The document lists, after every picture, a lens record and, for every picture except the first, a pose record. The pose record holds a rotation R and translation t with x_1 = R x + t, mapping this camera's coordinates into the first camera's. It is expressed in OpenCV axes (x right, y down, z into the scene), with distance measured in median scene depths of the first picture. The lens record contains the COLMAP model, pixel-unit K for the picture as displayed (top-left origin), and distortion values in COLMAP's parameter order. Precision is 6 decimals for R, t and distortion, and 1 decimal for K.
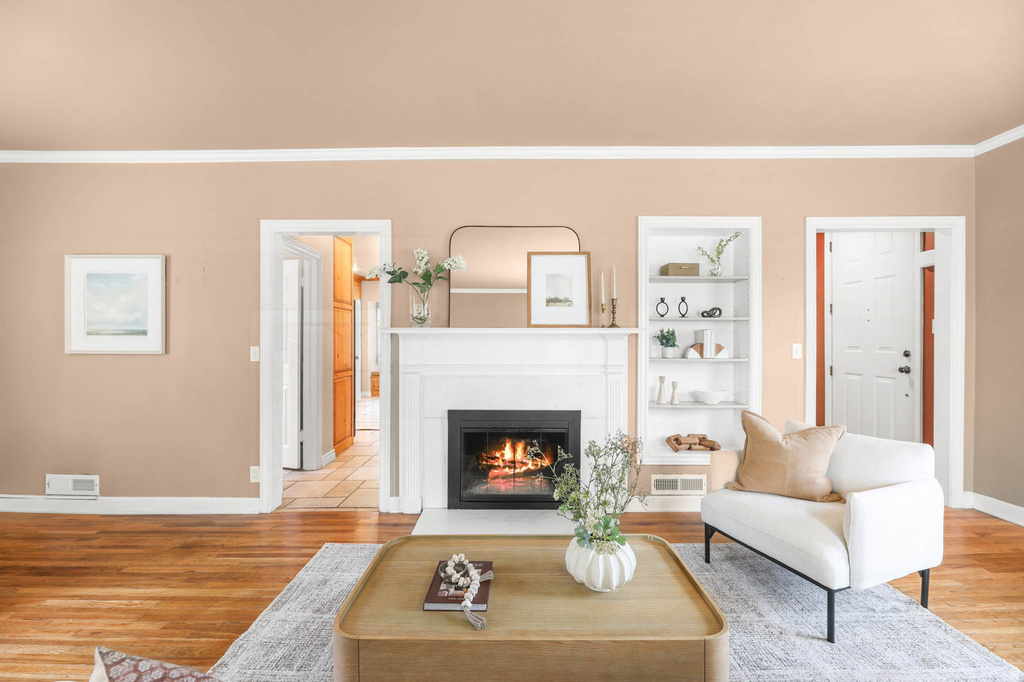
lens RADIAL K [[423.9, 0, 457.6], [0, 423.9, 346.0], [0, 0, 1]] dist [0.002857, -0.002182]
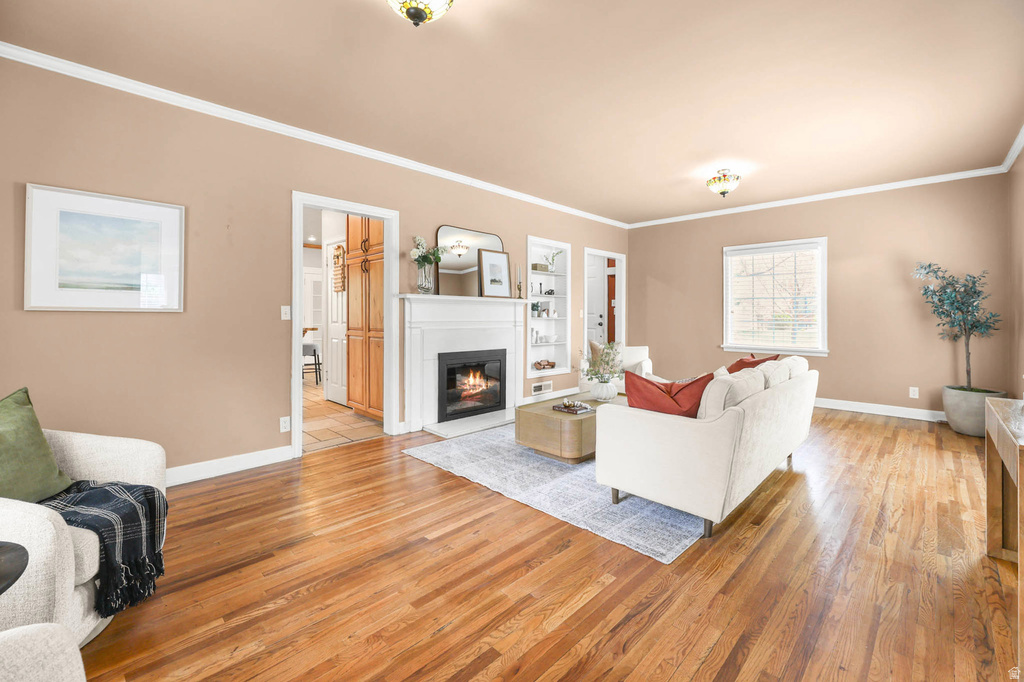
lens RADIAL K [[423.9, 0, 506.4], [0, 423.9, 315.5], [0, 0, 1]] dist [0.002857, -0.002182]
pose [[0.711936, 0.004332, 0.702231, -0.842674], [0.001715, 0.999967, -0.007908, 0.035464], [-0.702243, 0.006835, 0.711905, -0.166140]]
